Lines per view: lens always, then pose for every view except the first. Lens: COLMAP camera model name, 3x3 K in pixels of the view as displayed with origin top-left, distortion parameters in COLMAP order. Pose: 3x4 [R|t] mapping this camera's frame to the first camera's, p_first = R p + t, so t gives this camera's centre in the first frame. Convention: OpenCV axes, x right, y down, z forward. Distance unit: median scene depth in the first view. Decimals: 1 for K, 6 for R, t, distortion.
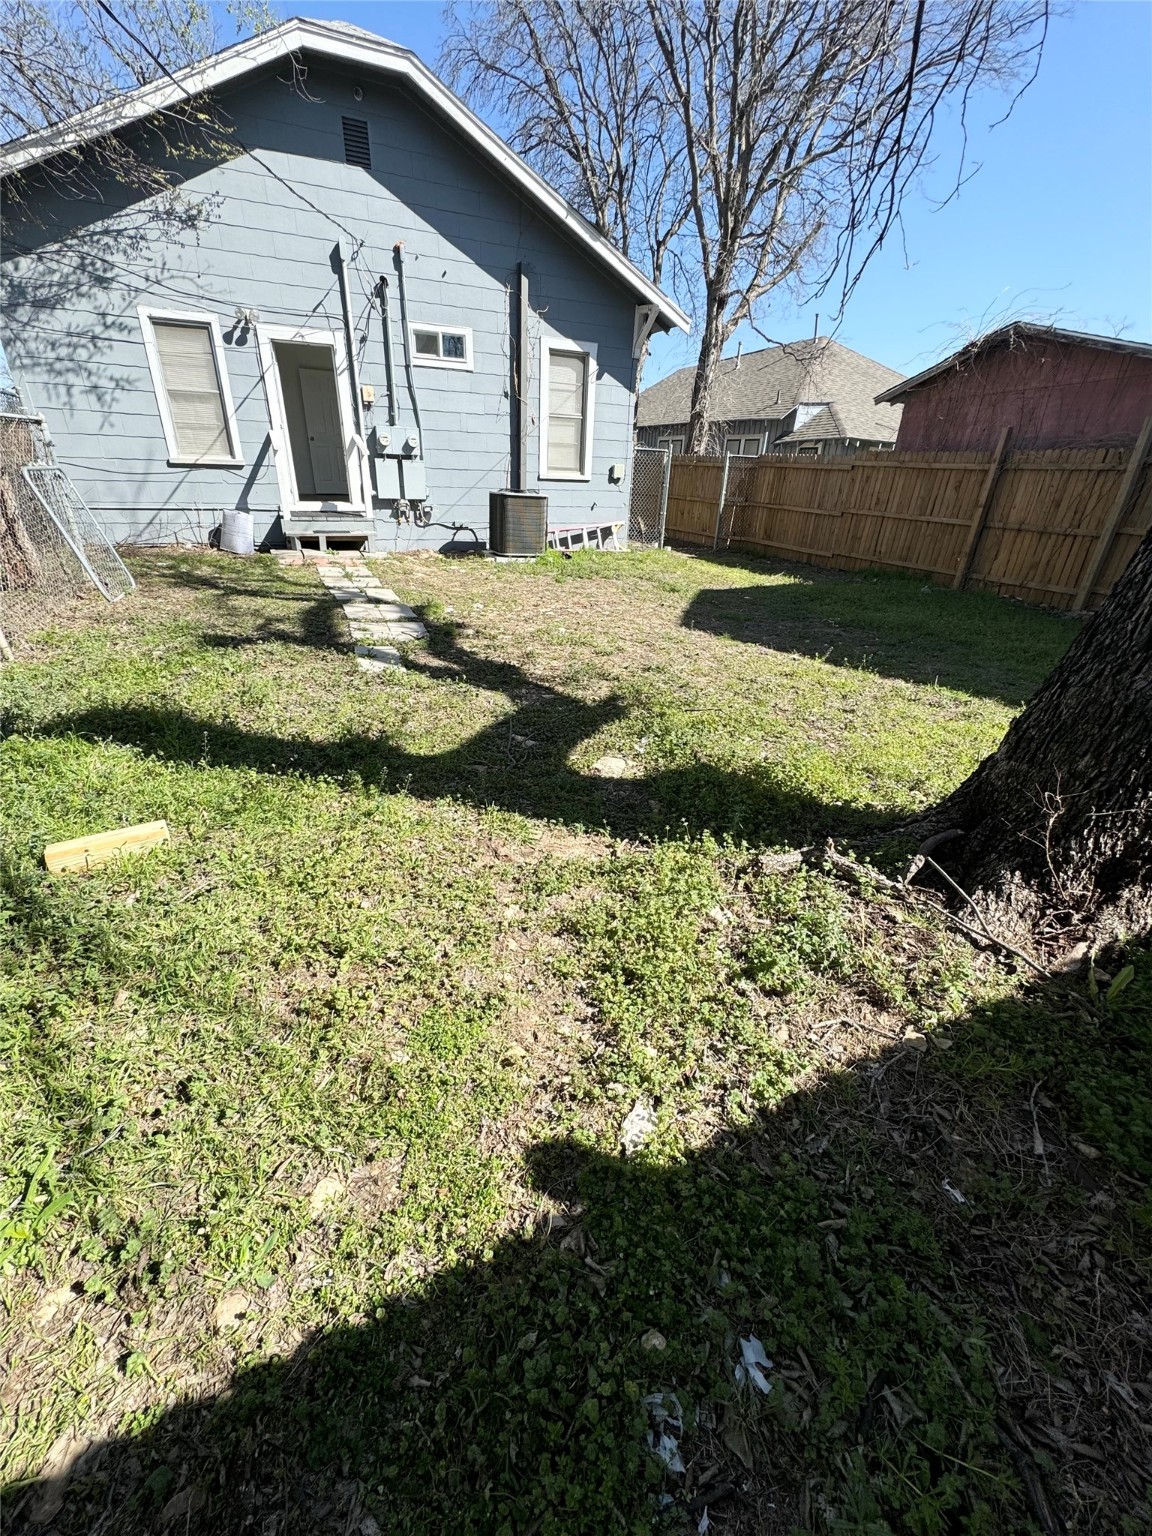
lens RADIAL K [[615.0, 0, 569.5], [0, 615.0, 773.7], [0, 0, 1]] dist [-0.000866, 0.000766]
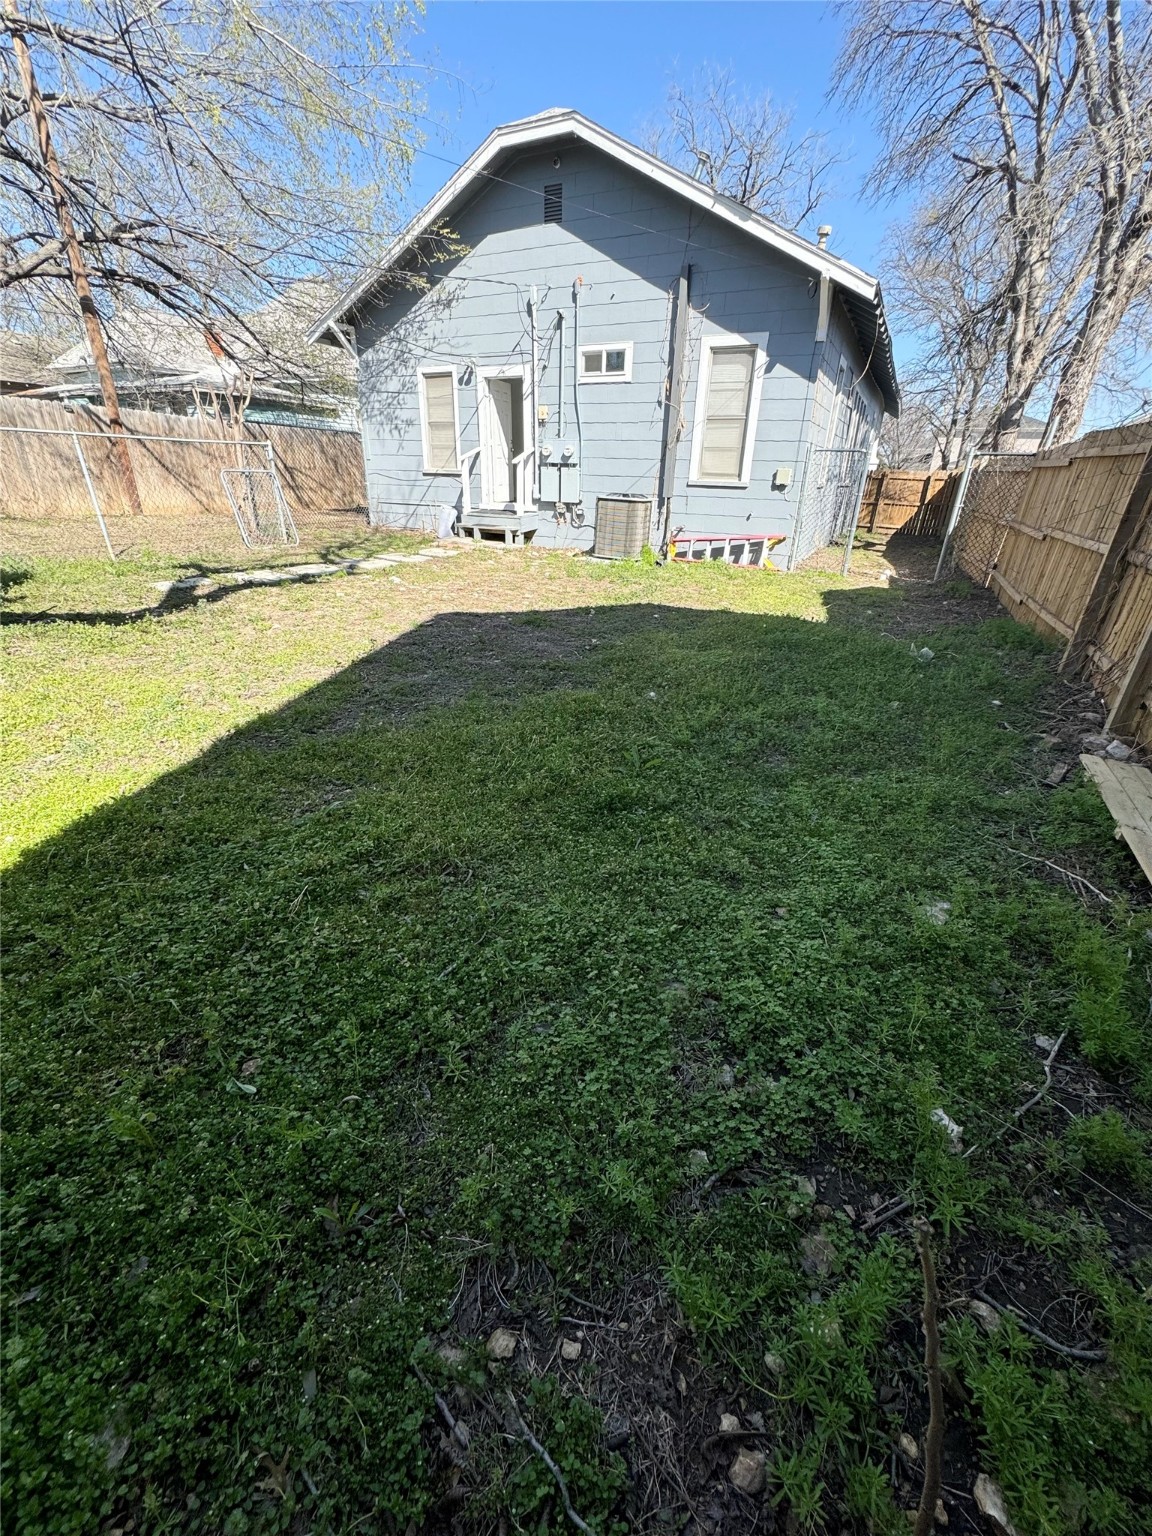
lens RADIAL K [[615.0, 0, 567.6], [0, 615.0, 763.2], [0, 0, 1]] dist [-0.000866, 0.000766]
pose [[0.620869, 0.330102, -0.711024, 0.748815], [-0.339903, 0.930680, 0.135276, -0.165571], [0.706391, 0.157691, 0.690033, 0.320523]]
